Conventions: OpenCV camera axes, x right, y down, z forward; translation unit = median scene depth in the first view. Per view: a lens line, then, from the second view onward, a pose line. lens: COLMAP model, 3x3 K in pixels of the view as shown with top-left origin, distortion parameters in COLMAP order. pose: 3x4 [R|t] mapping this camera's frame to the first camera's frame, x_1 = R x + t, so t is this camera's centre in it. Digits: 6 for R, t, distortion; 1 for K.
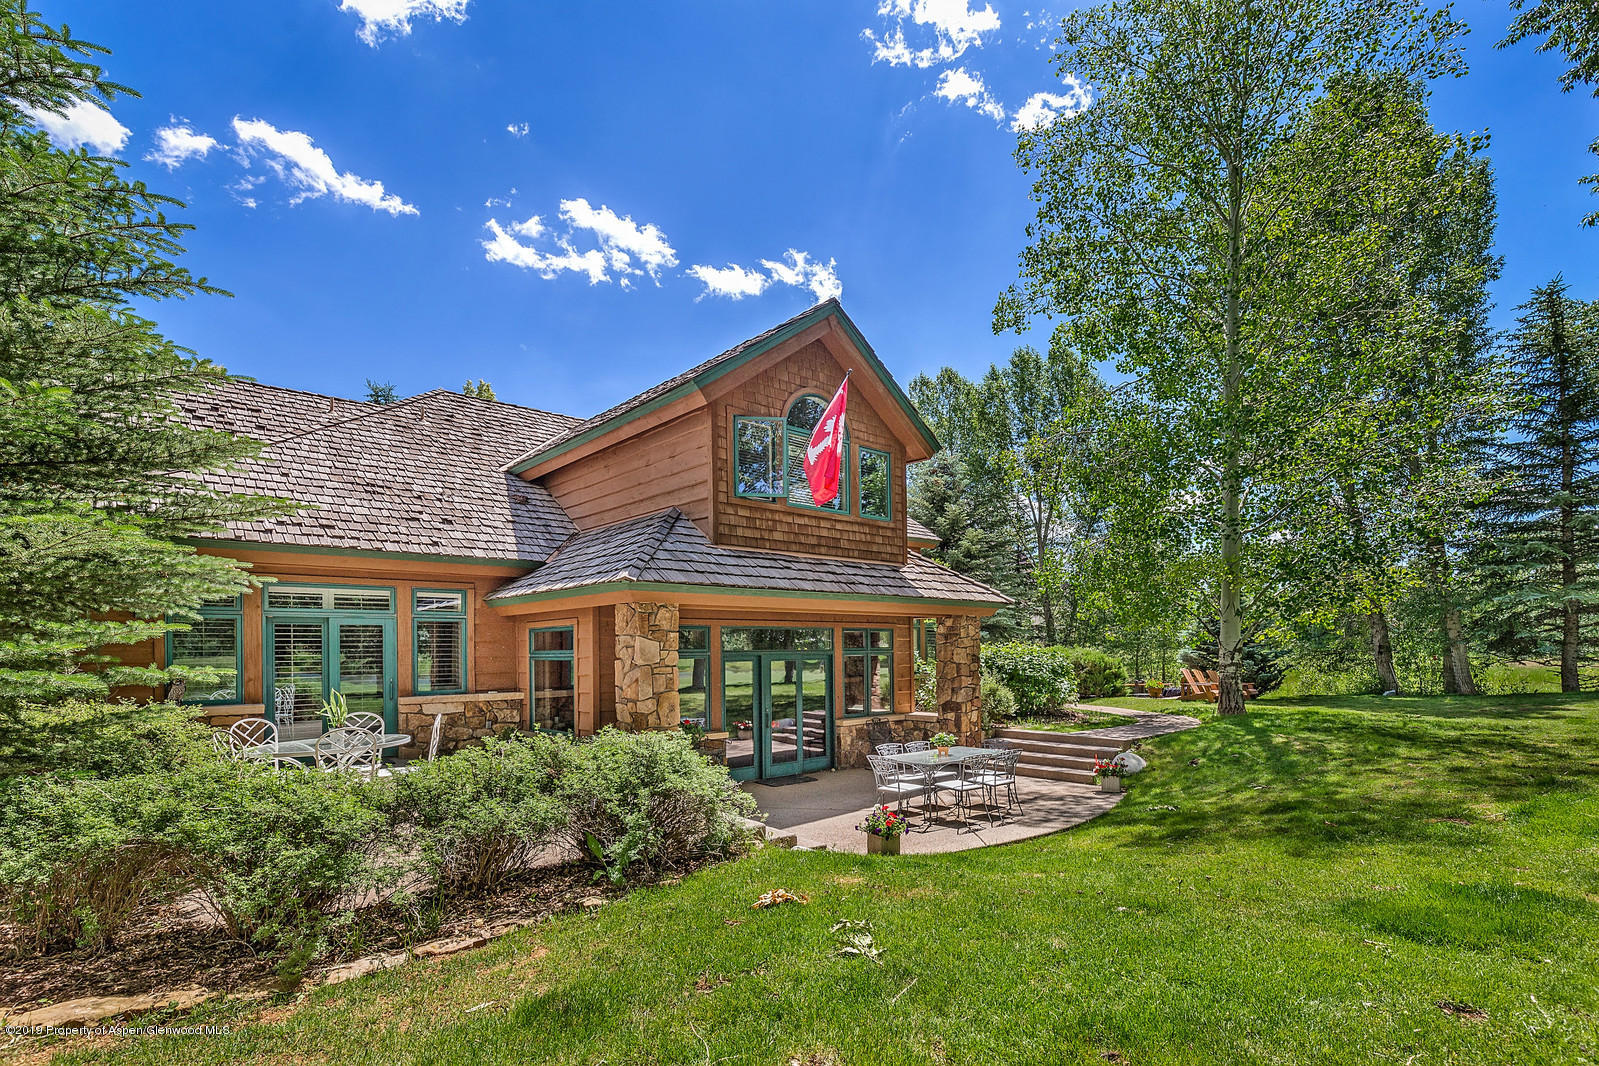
lens RADIAL K [[755.1, 0, 799.5], [0, 755.1, 533.0], [0, 0, 1]] dist [0.001727, 0.000099]
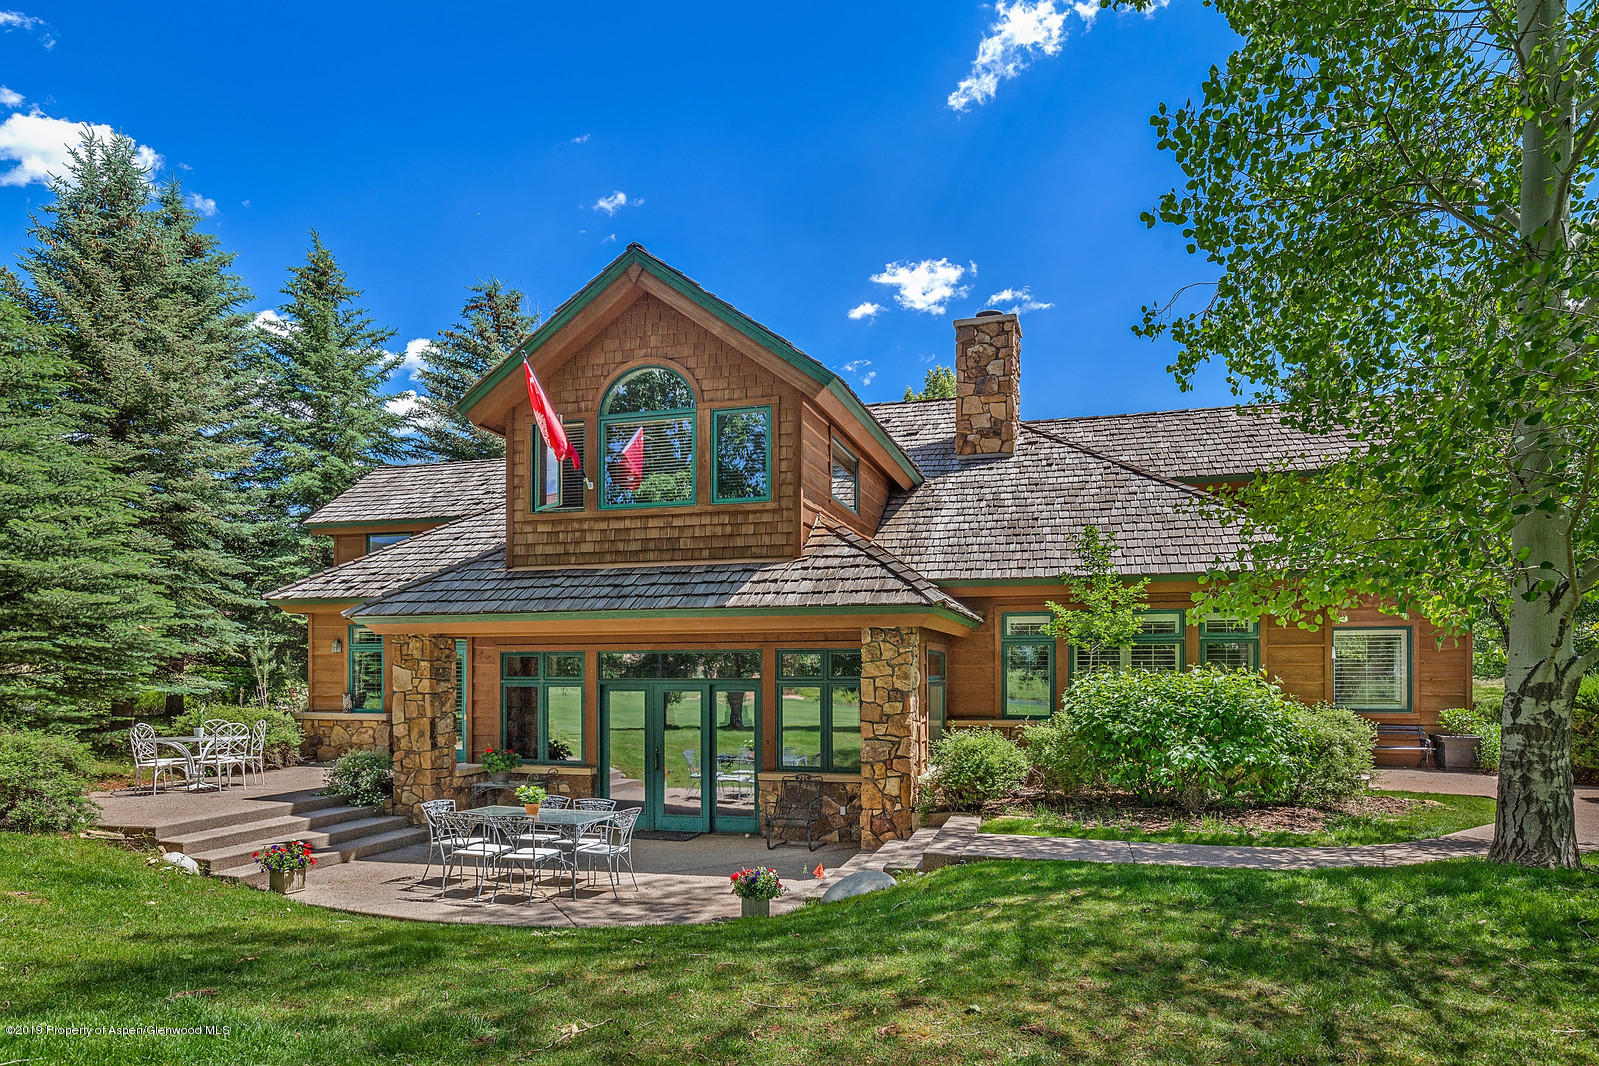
lens RADIAL K [[985.4, 0, 799.5], [0, 985.4, 533.0], [0, 0, 1]] dist [-0.006043, -0.001147]
pose [[0.533471, -0.110719, -0.838540, 1.045180], [0.127527, 0.990591, -0.049665, 0.074223], [0.836149, -0.080442, 0.542571, 0.586261]]
